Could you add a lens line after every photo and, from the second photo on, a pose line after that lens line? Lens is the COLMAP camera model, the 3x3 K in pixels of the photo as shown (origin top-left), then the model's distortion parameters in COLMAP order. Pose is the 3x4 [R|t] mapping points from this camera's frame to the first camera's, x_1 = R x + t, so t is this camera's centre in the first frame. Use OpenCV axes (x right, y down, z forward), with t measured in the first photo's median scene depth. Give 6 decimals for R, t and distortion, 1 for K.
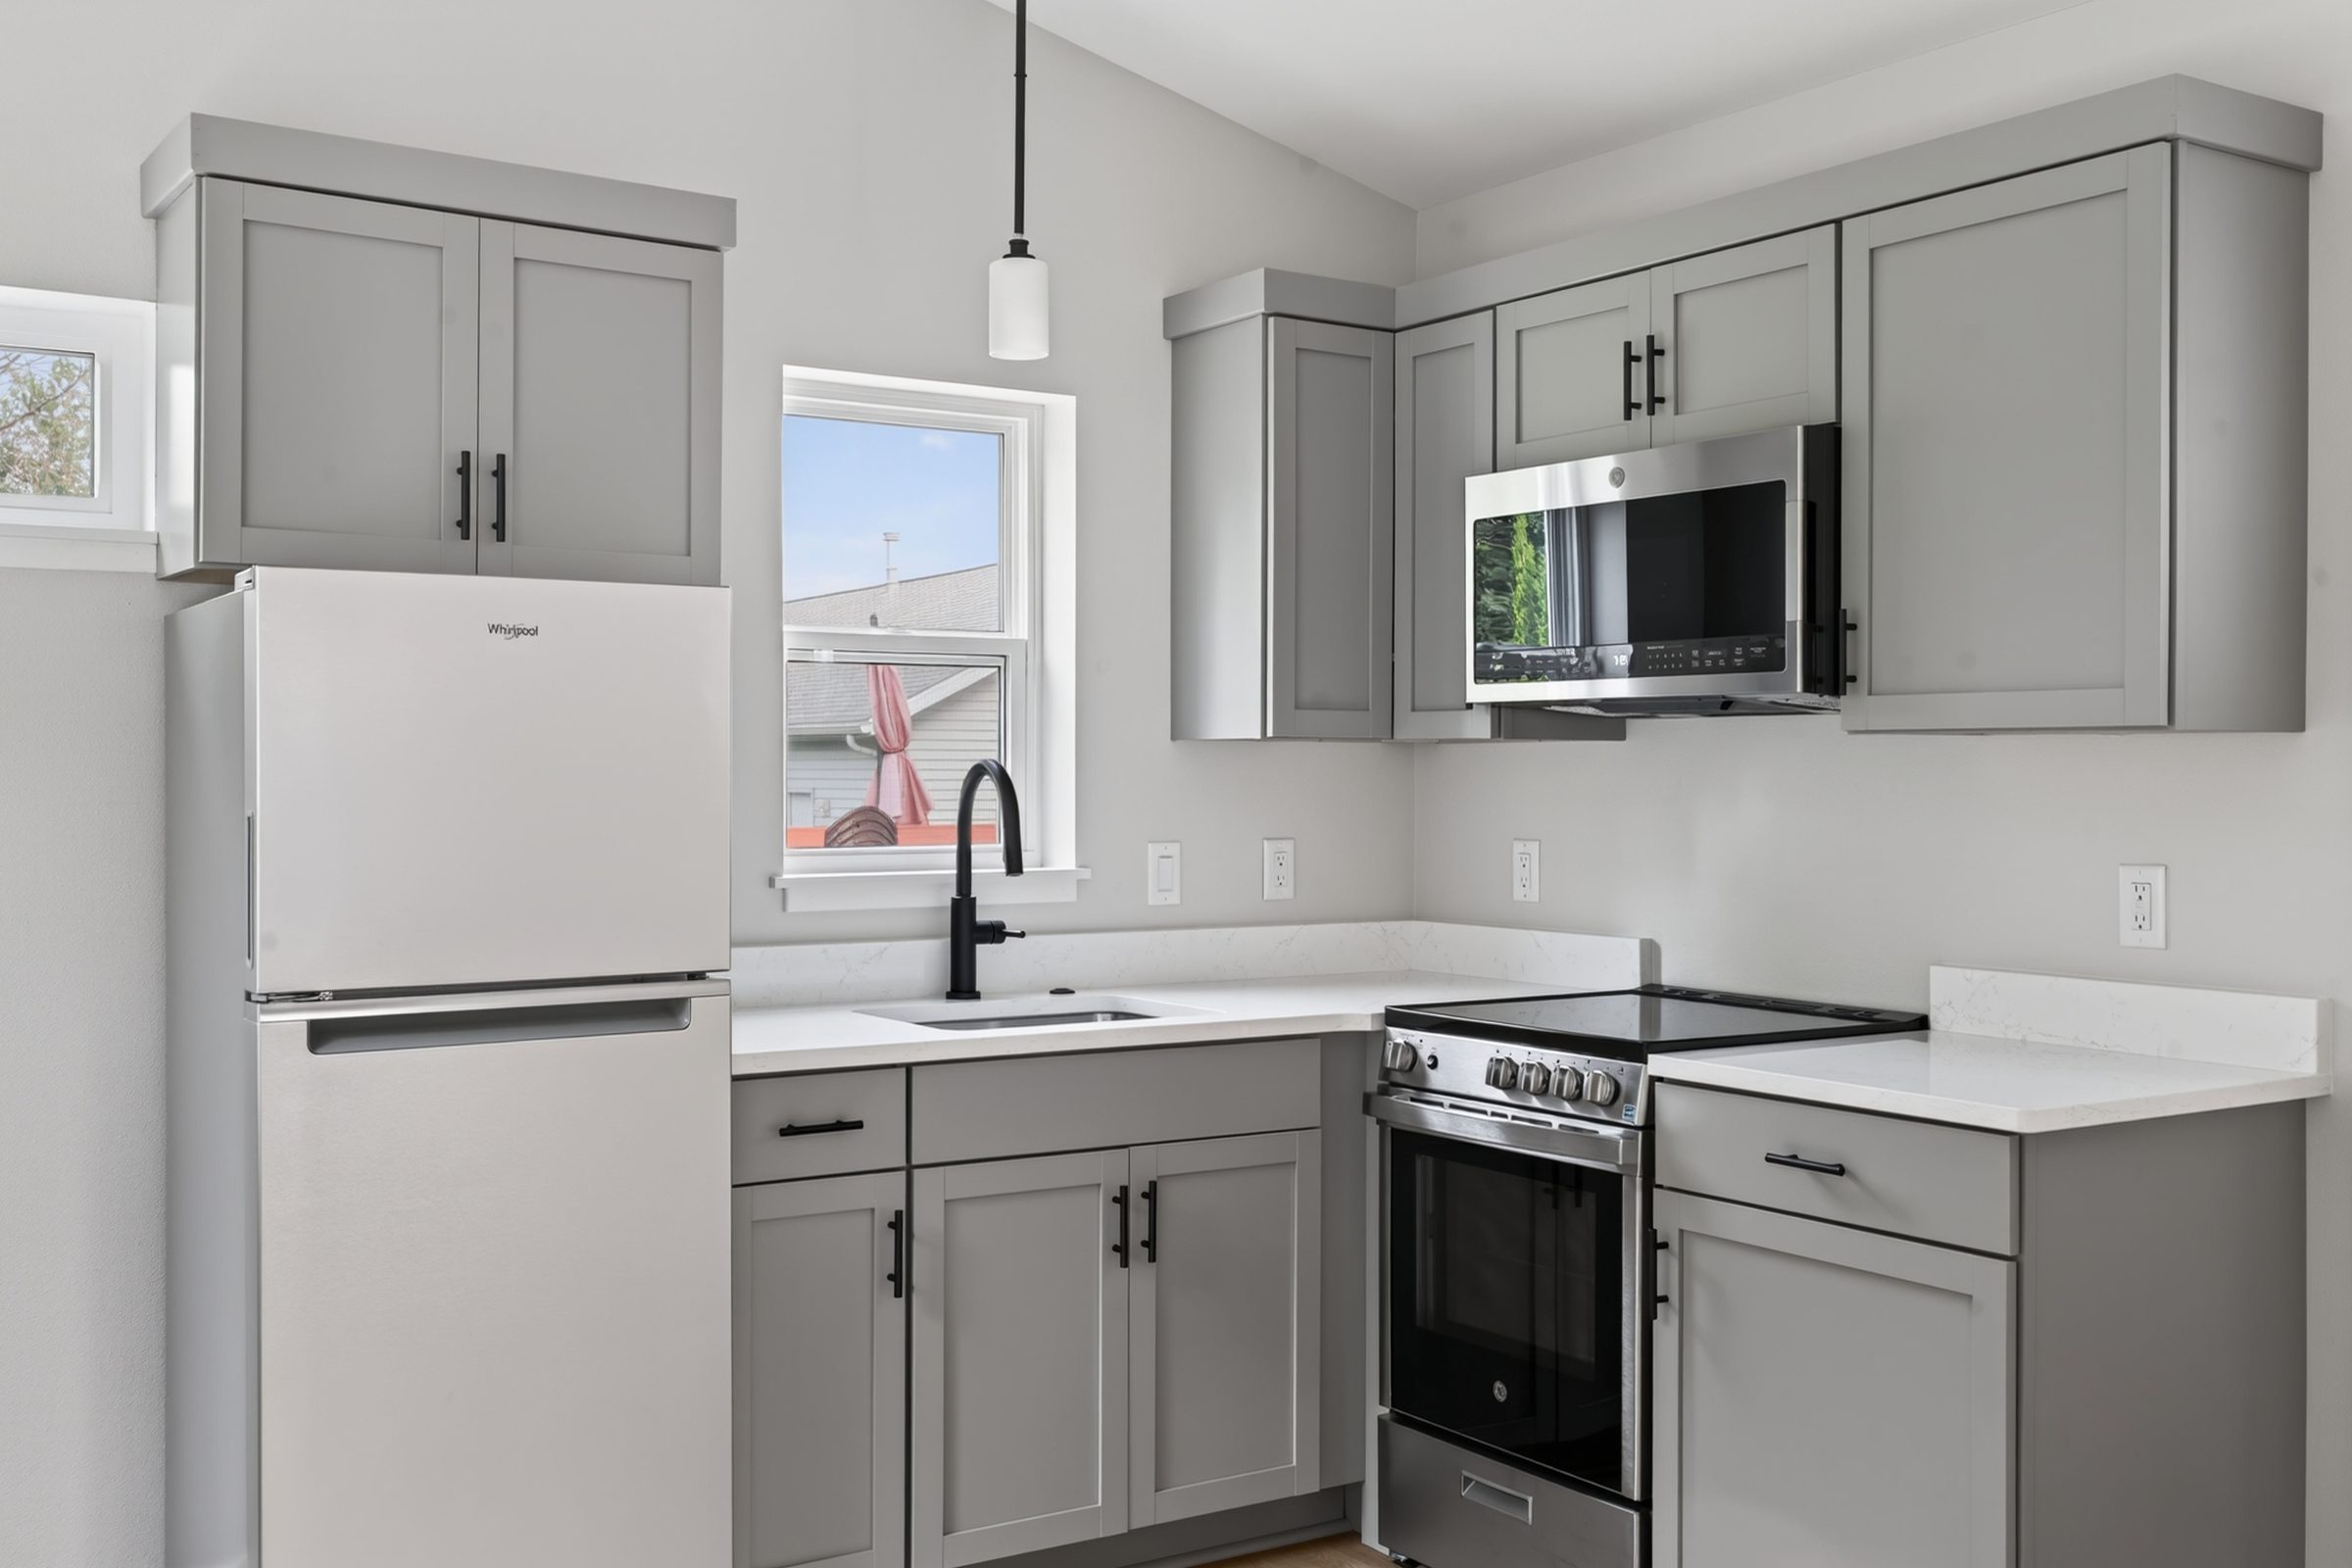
lens RADIAL K [[2278.9, 0, 1176.0], [0, 2278.9, 784.0], [0, 0, 1]] dist [0.009848, -0.006231]
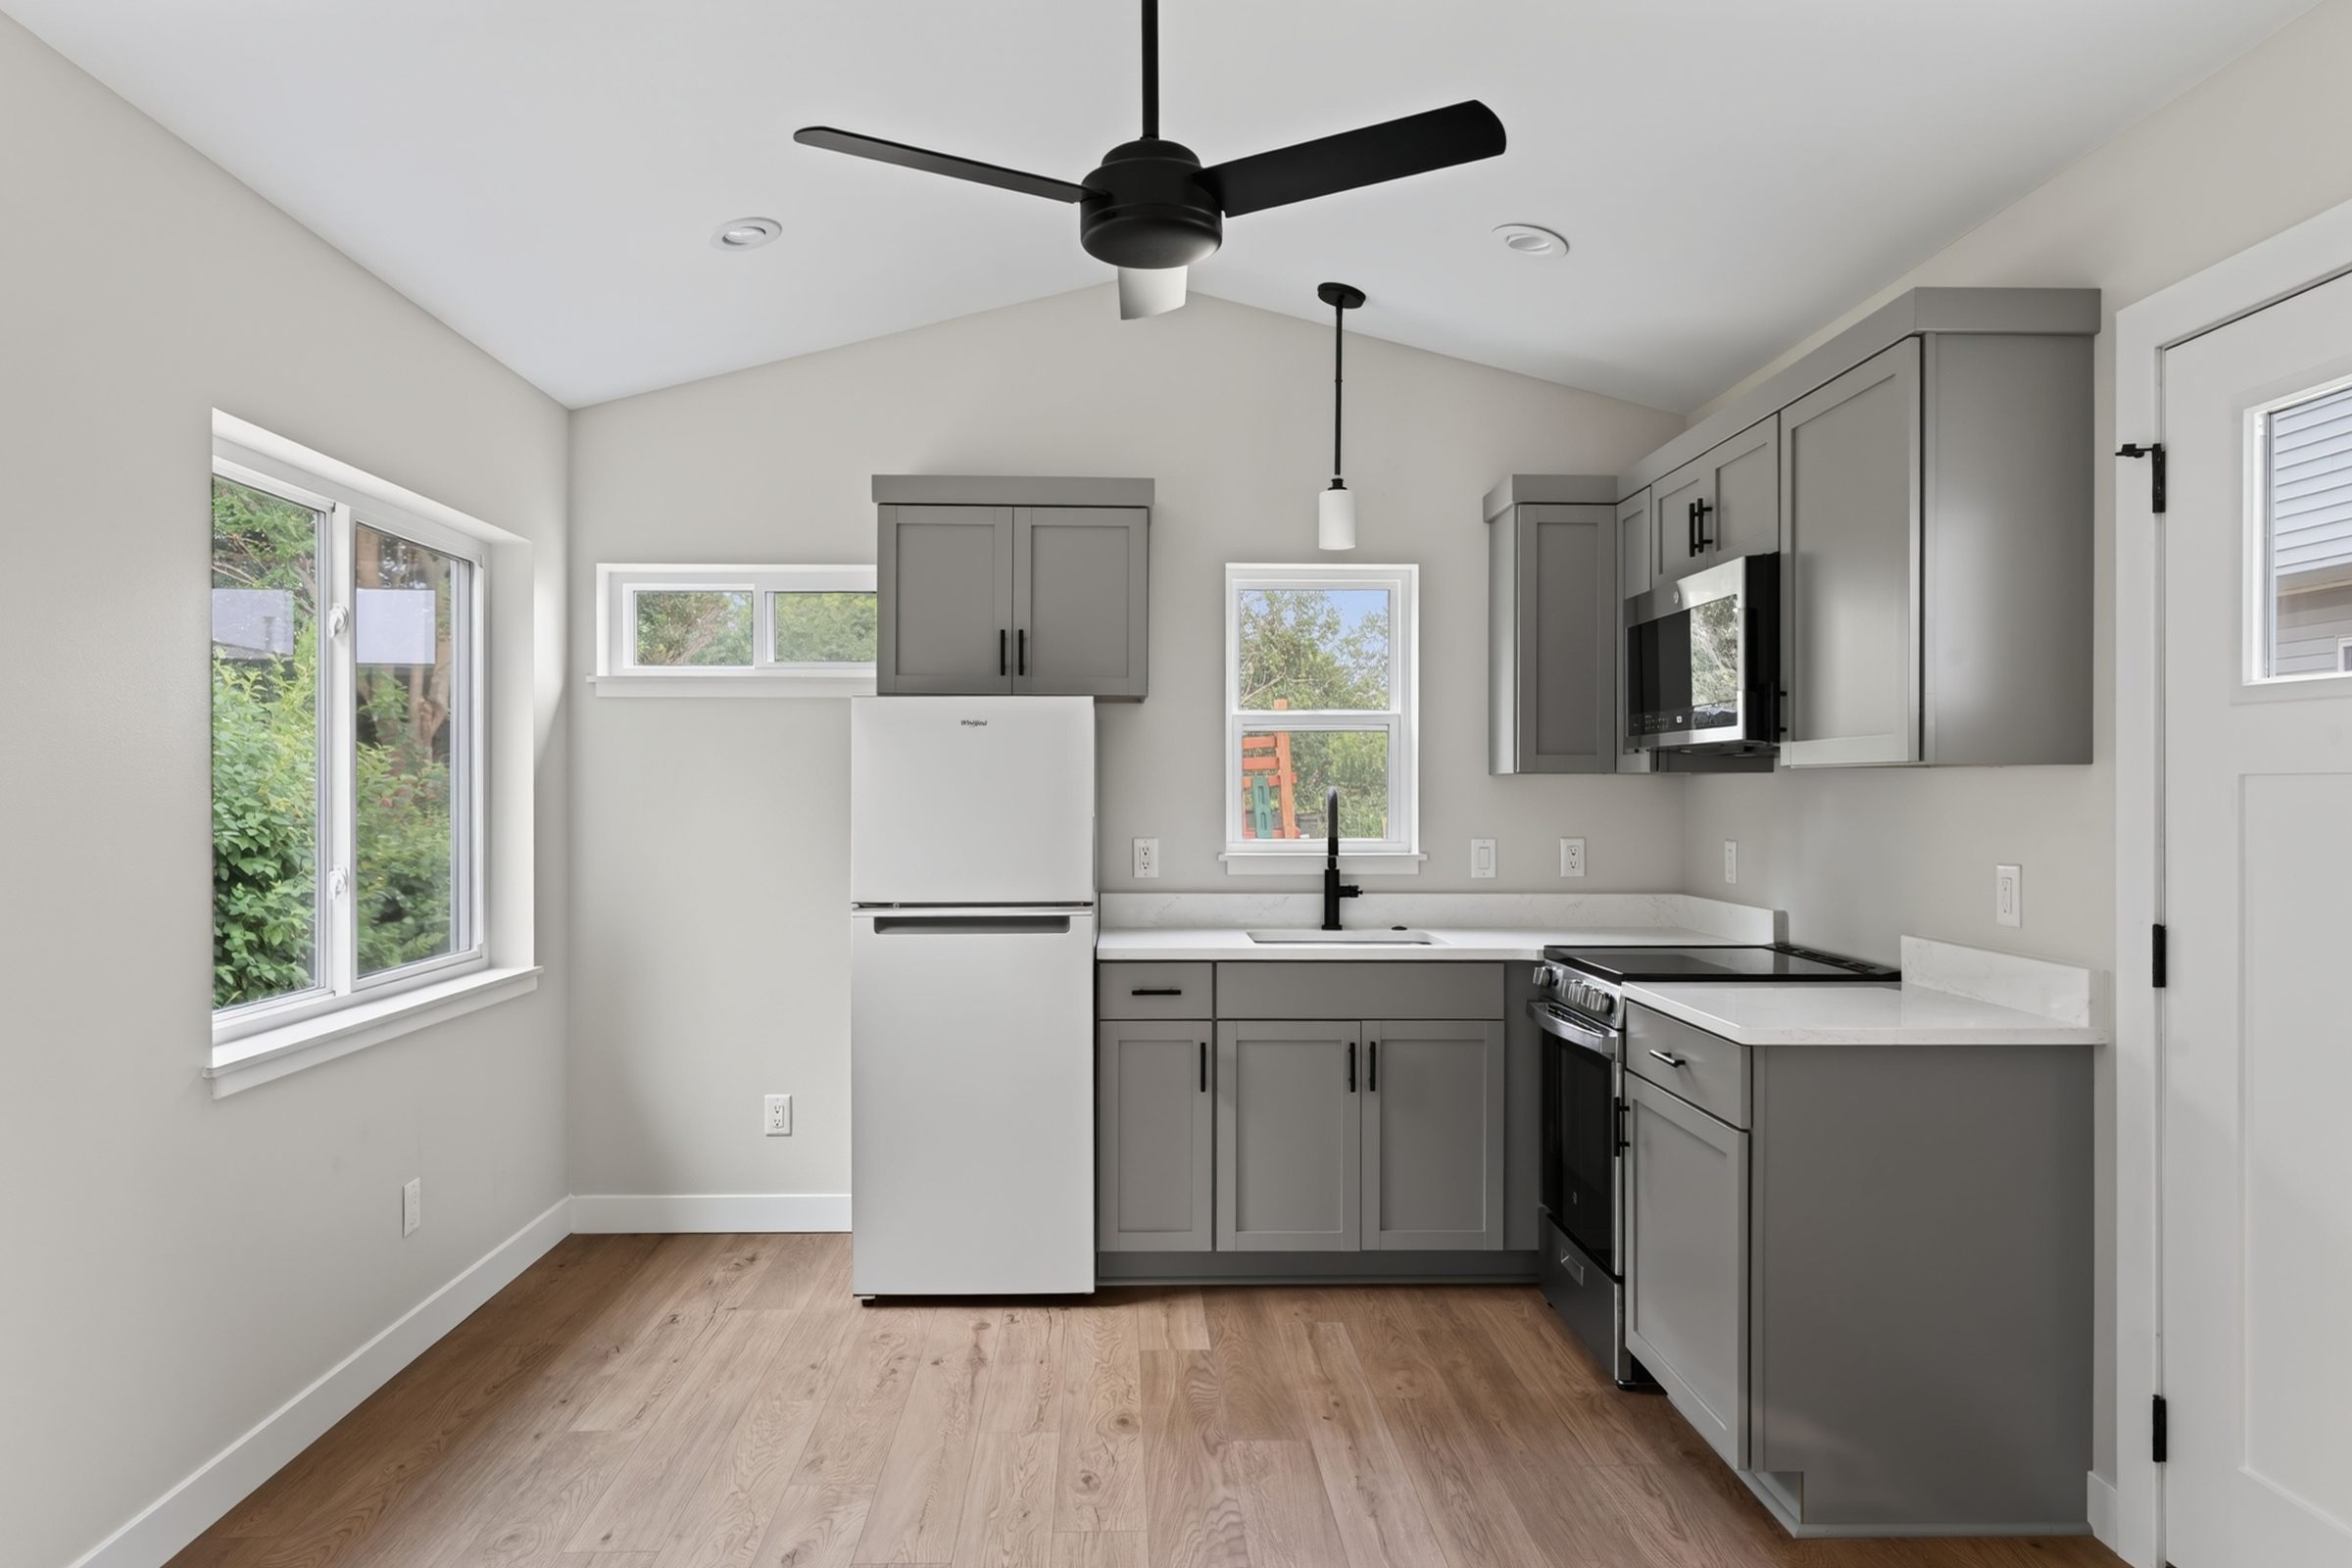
lens RADIAL K [[1470.8, 0, 1144.0], [0, 1470.8, 789.3], [0, 0, 1]] dist [-0.006867, -0.001672]
pose [[0.849139, -0.002616, -0.528163, 0.411517], [-0.001333, 0.999974, -0.007095, -0.001393], [0.528167, 0.006729, 0.849114, 0.004949]]
